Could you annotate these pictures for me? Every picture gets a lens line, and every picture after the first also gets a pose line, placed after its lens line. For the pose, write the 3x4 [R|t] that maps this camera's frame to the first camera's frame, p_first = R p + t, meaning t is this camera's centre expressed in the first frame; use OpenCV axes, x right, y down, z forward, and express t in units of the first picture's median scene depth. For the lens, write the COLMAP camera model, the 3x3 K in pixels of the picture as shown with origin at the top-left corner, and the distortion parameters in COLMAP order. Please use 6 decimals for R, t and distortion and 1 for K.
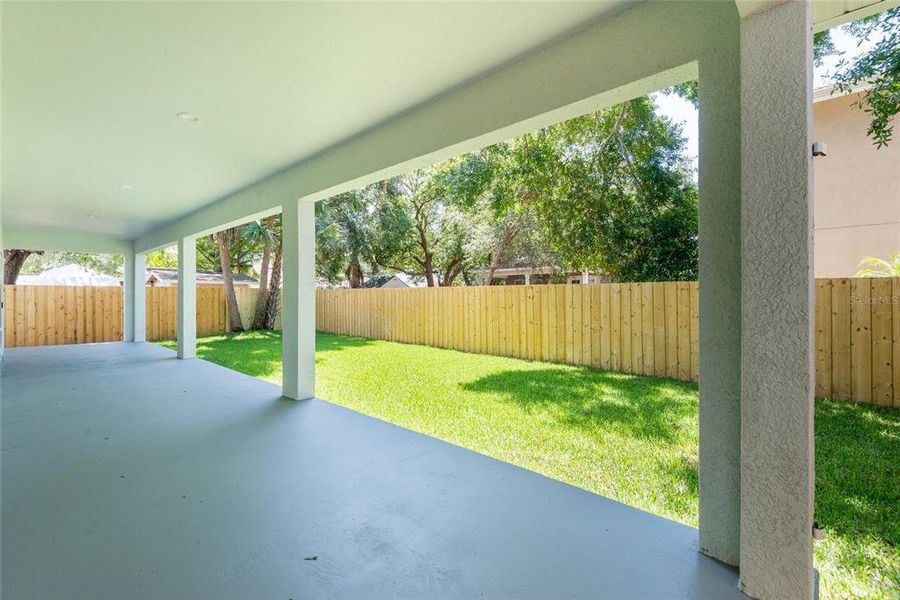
lens RADIAL K [[407.2, 0, 450.5], [0, 407.2, 295.6], [0, 0, 1]] dist [0.033049, -0.001315]
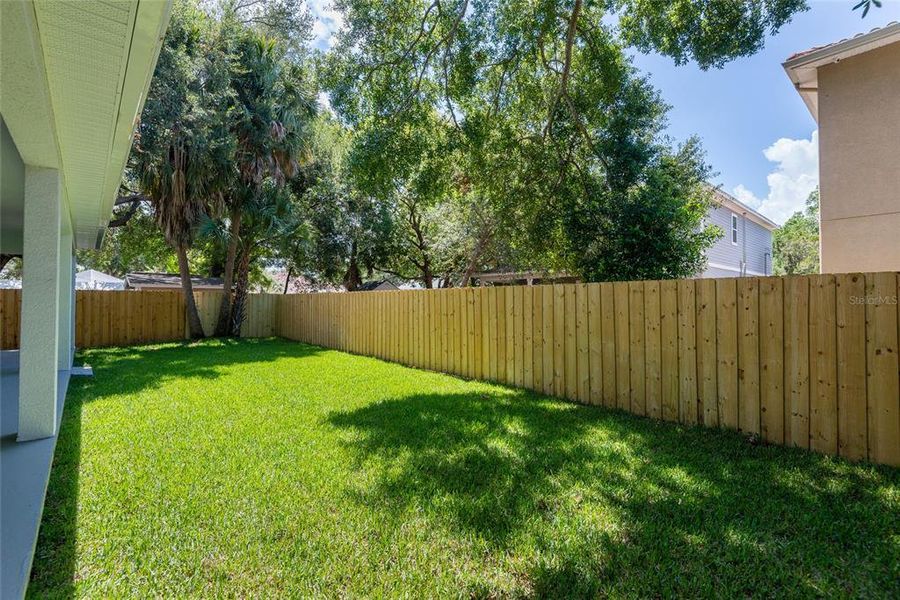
lens RADIAL K [[407.2, 0, 447.7], [0, 407.2, 297.1], [0, 0, 1]] dist [0.033049, -0.001315]
pose [[0.995804, 0.002941, -0.091463, 0.234914], [-0.004093, 0.999915, -0.012409, 0.004479], [0.091419, 0.012732, 0.995731, 0.184383]]
